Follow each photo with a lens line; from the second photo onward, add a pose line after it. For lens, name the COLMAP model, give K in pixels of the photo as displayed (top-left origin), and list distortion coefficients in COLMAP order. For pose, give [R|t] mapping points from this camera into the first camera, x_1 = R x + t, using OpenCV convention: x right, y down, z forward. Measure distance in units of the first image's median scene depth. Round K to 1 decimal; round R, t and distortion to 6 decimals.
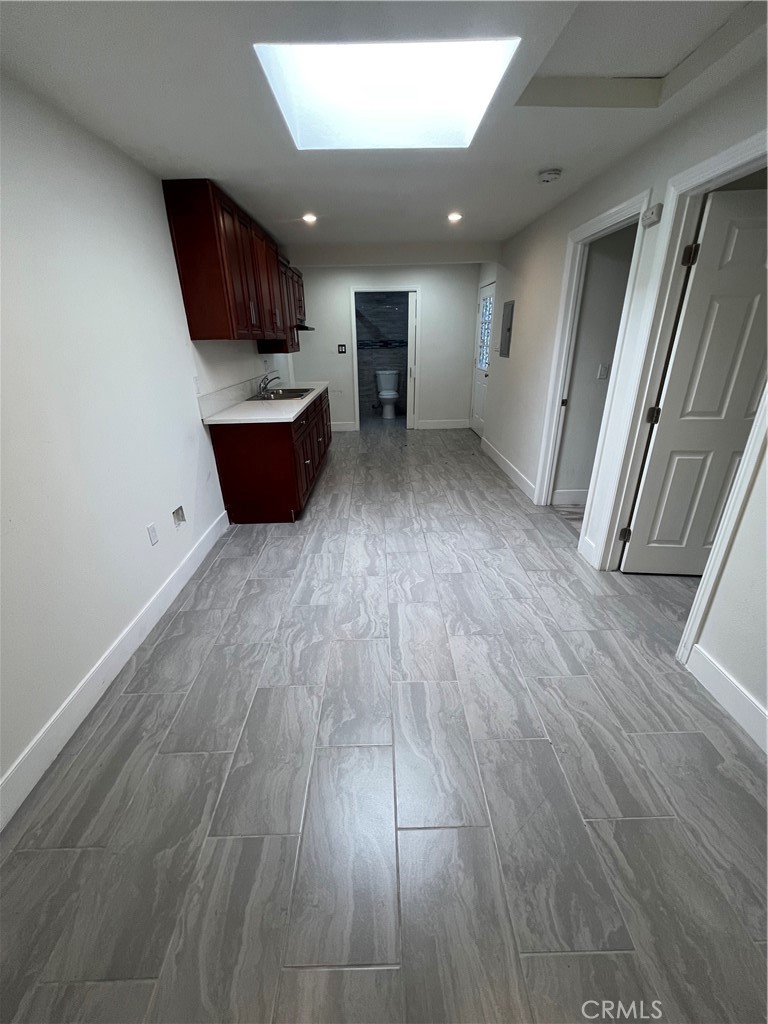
lens RADIAL K [[411.0, 0, 385.1], [0, 411.0, 512.4], [0, 0, 1]] dist [-0.001284, -0.000108]
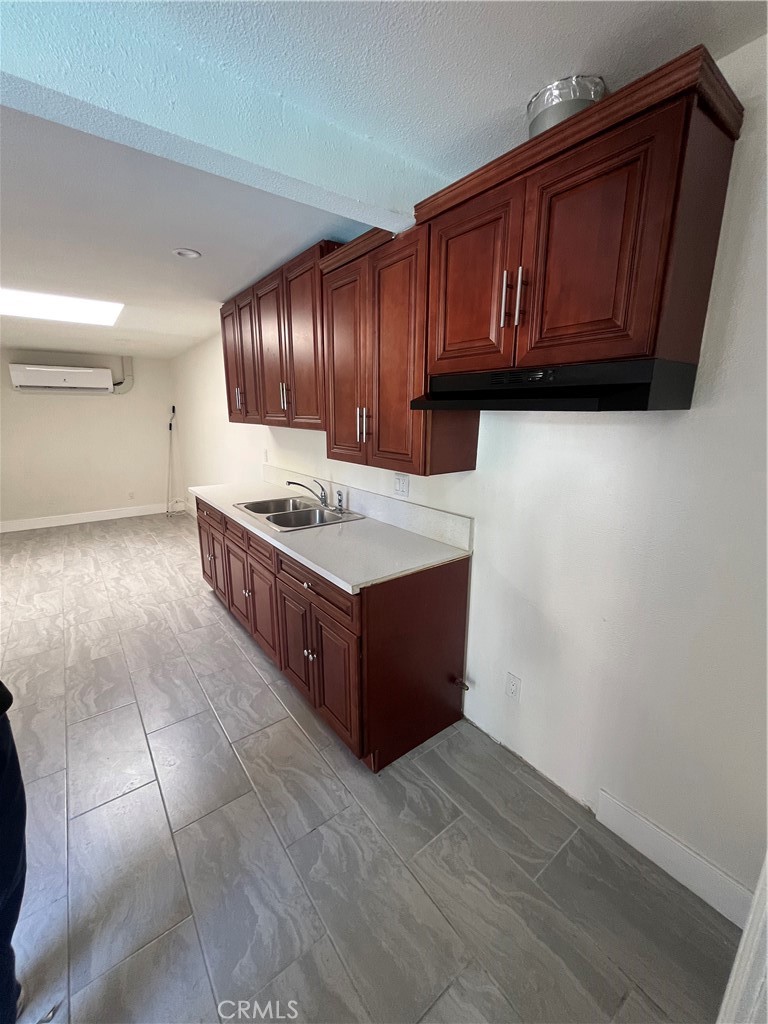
lens RADIAL K [[411.0, 0, 382.3], [0, 411.0, 512.7], [0, 0, 1]] dist [-0.001284, -0.000108]
pose [[-0.808224, 0.153544, -0.568505, -0.001893], [-0.222444, 0.814277, 0.536164, -0.881827], [0.545245, 0.559801, -0.623964, 1.988885]]
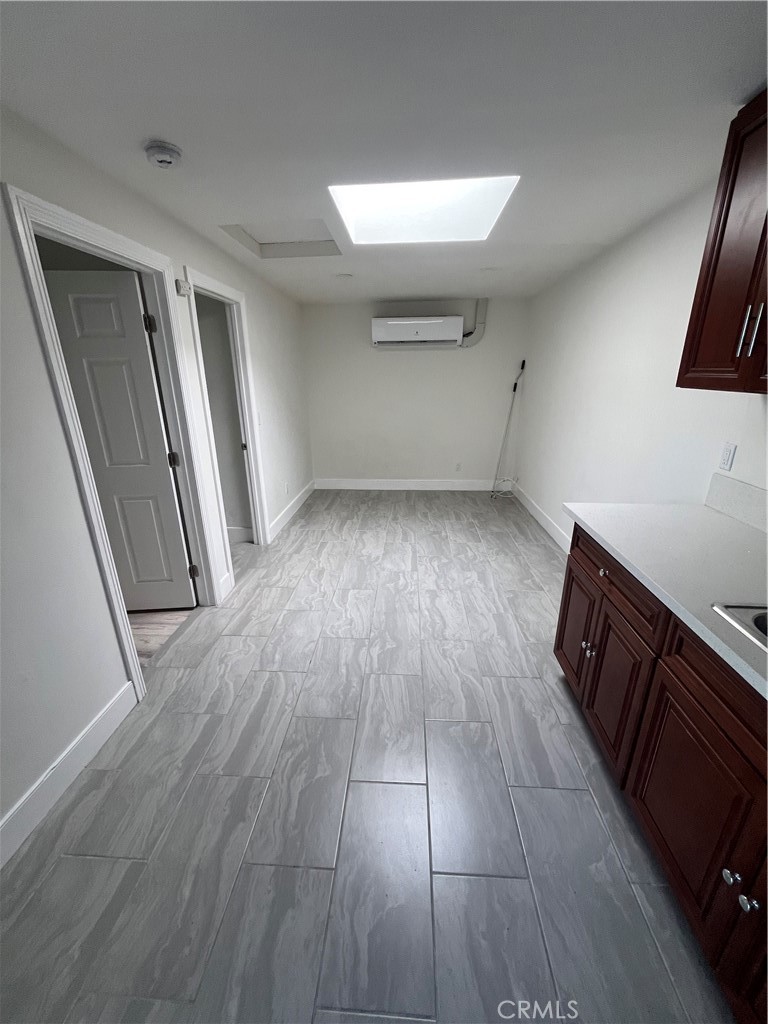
lens RADIAL K [[411.0, 0, 383.5], [0, 411.0, 513.1], [0, 0, 1]] dist [-0.001284, -0.000108]
pose [[-0.996159, 0.000882, 0.087557, 0.001040], [0.059714, 0.738190, 0.671944, -0.658042], [-0.064041, 0.674592, -0.735408, 1.469732]]
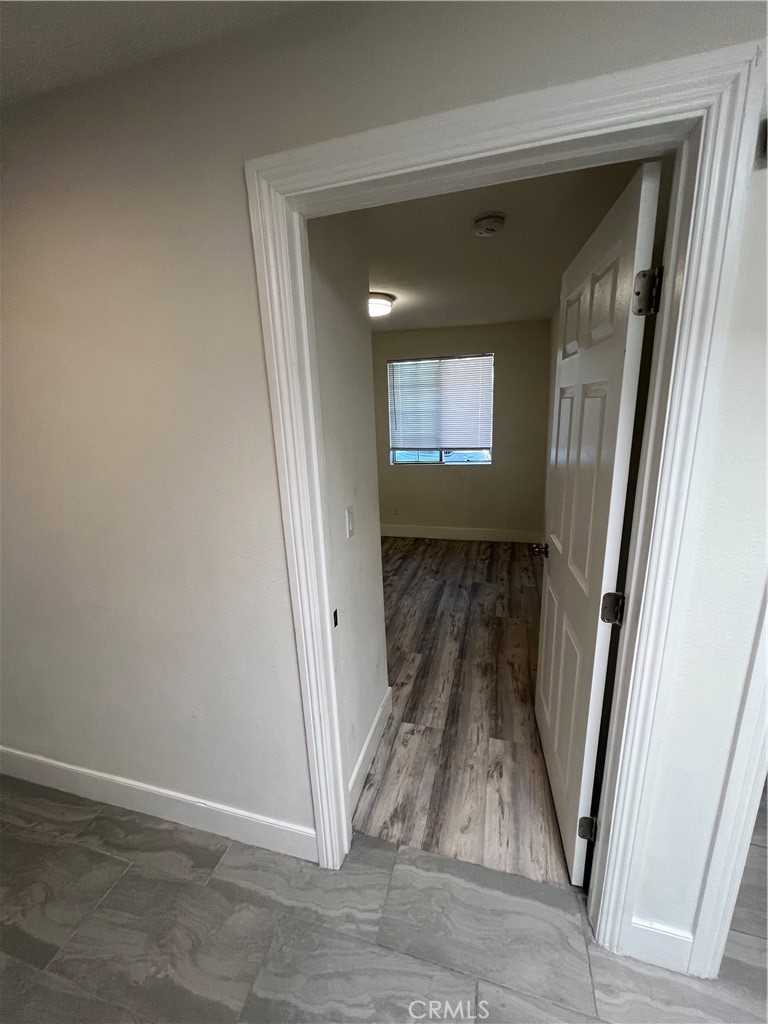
lens RADIAL K [[411.0, 0, 383.2], [0, 411.0, 508.0], [0, 0, 1]] dist [-0.001284, -0.000108]
pose [[0.294718, -0.219278, 0.930085, 0.117695], [0.408170, 0.908944, 0.084956, -0.407358], [-0.864024, 0.354595, 0.357385, 0.850737]]
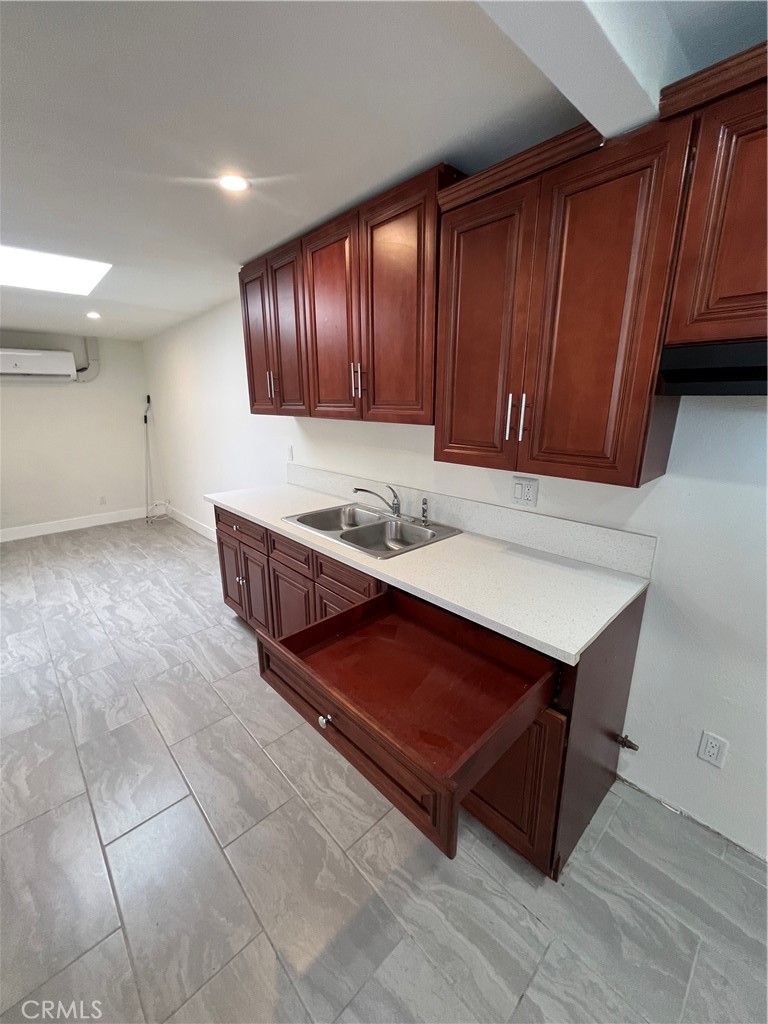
lens RADIAL K [[411.0, 0, 382.7], [0, 411.0, 511.6], [0, 0, 1]] dist [-0.001284, -0.000108]
pose [[-0.744976, 0.197465, -0.637195, 0.069929], [-0.244103, 0.808246, 0.535866, -0.779109], [0.620825, 0.554749, -0.553922, 1.741563]]
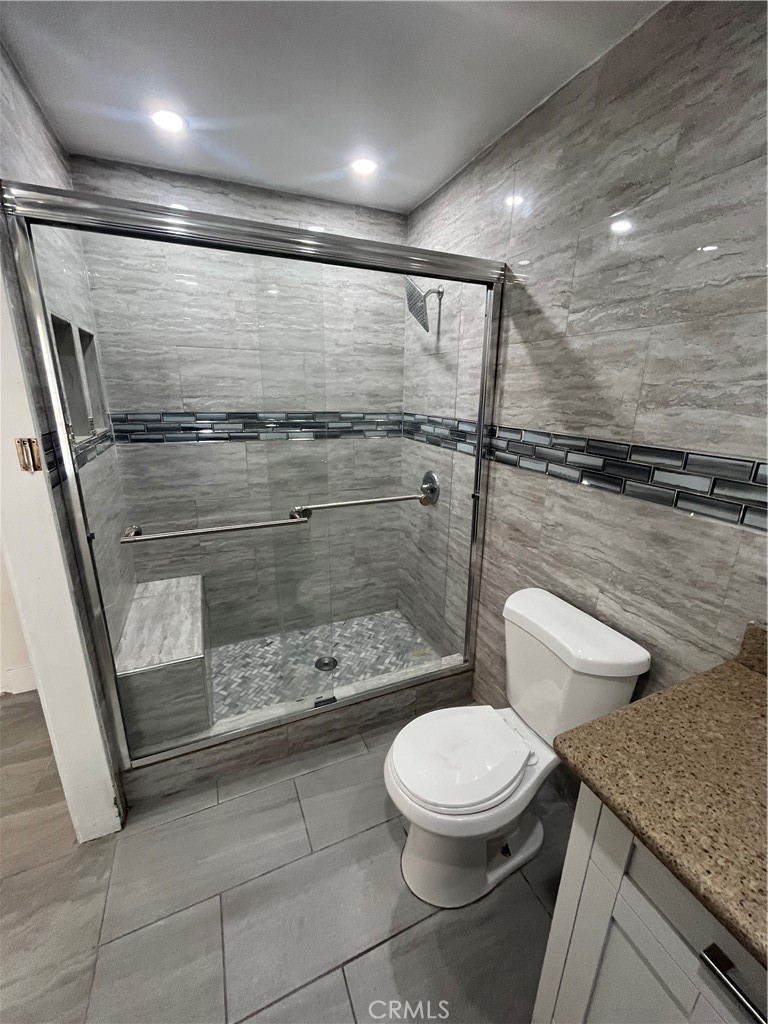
lens RADIAL K [[411.0, 0, 385.4], [0, 411.0, 513.2], [0, 0, 1]] dist [-0.001284, -0.000108]
pose [[0.376566, 0.287505, -0.880647, 0.278782], [-0.388889, 0.911865, 0.131407, -0.948048], [0.840811, 0.292991, 0.455185, 2.148378]]
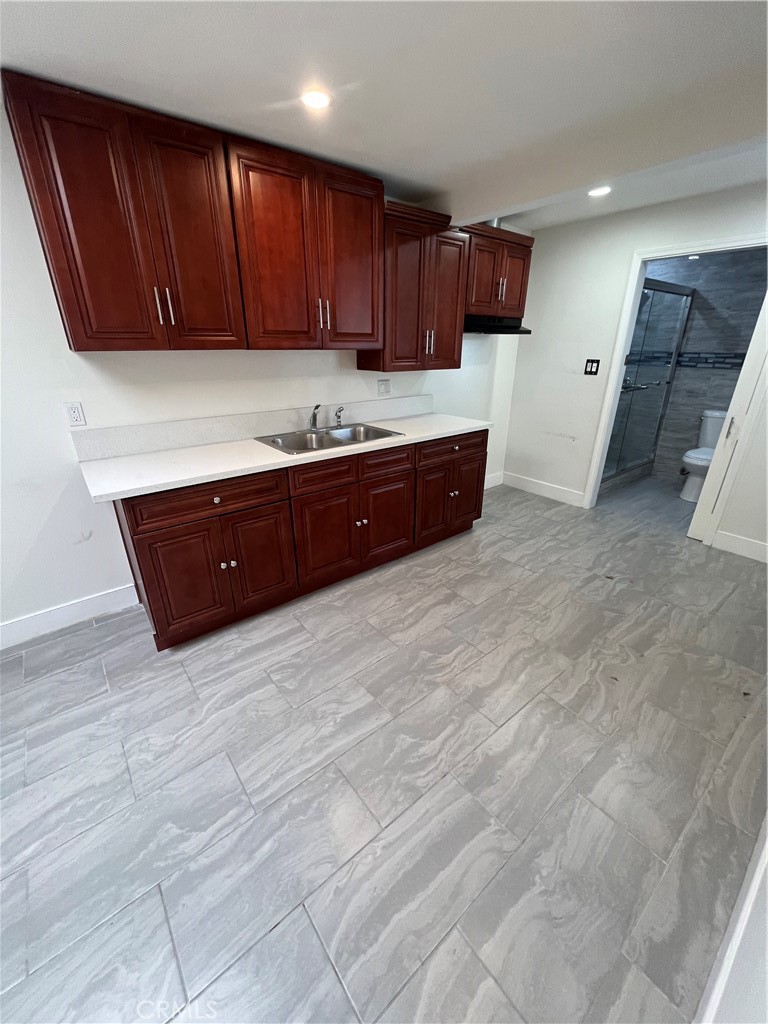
lens RADIAL K [[411.0, 0, 385.1], [0, 411.0, 511.7], [0, 0, 1]] dist [-0.001284, -0.000108]
pose [[0.606695, 0.319812, -0.727765, 0.397789], [-0.323526, 0.935589, 0.141434, -0.402574], [0.726121, 0.149643, 0.671085, 0.896019]]
